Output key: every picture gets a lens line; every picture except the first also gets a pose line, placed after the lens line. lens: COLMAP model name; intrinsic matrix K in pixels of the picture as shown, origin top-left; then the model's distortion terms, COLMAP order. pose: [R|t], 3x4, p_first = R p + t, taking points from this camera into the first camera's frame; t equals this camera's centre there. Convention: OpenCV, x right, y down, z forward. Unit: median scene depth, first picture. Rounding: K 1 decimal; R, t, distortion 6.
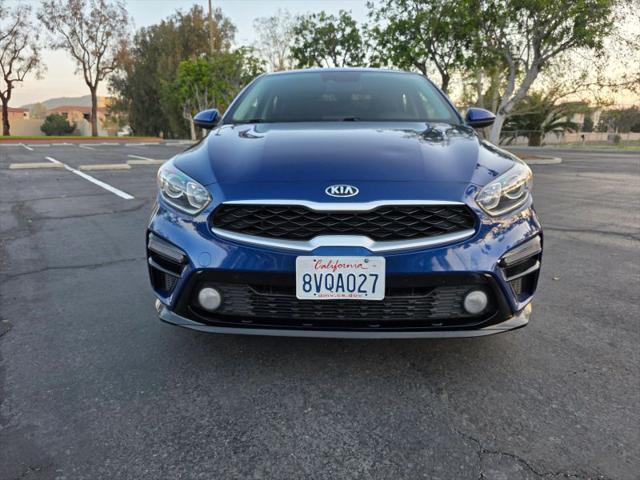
lens RADIAL K [[429.1, 0, 316.3], [0, 429.1, 235.5], [0, 0, 1]] dist [0.043571, -0.032791]
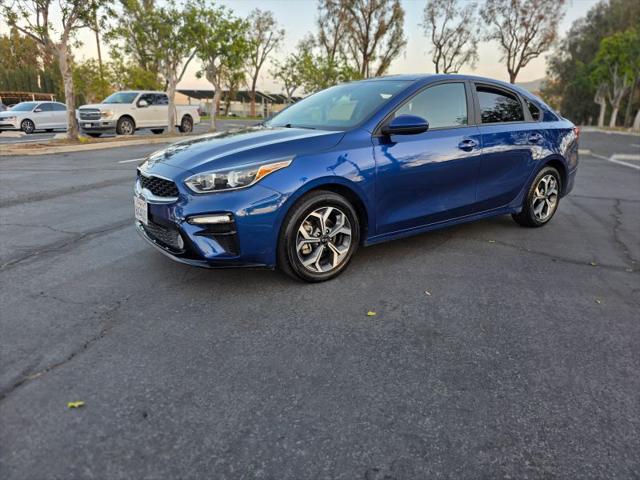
lens RADIAL K [[429.1, 0, 318.6], [0, 429.1, 236.6], [0, 0, 1]] dist [0.043571, -0.032791]
pose [[0.626589, 0.218075, -0.748218, 0.137708], [-0.192092, 0.973649, 0.122913, -0.012189], [0.755306, 0.066710, 0.651968, 0.022433]]
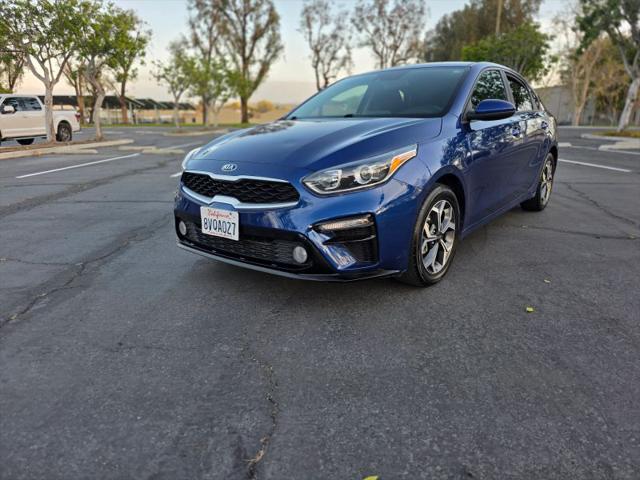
lens RADIAL K [[429.1, 0, 326.8], [0, 429.1, 242.2], [0, 0, 1]] dist [0.043571, -0.032791]
pose [[0.821553, 0.146874, -0.550889, 0.083739], [-0.121761, 0.989155, 0.082137, -0.000570], [0.556979, -0.000404, 0.830527, -0.006201]]
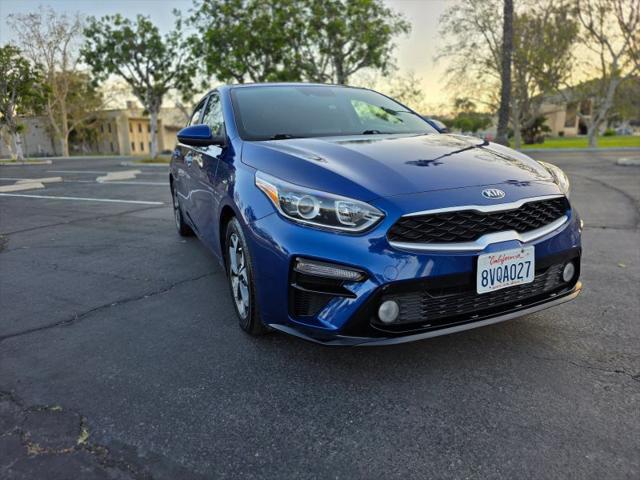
lens RADIAL K [[429.1, 0, 314.7], [0, 429.1, 241.0], [0, 0, 1]] dist [0.043571, -0.032791]
pose [[0.897335, -0.130502, 0.421616, -0.058631], [0.134739, 0.990682, 0.019875, -0.004484], [-0.420281, 0.038973, 0.906557, 0.010870]]
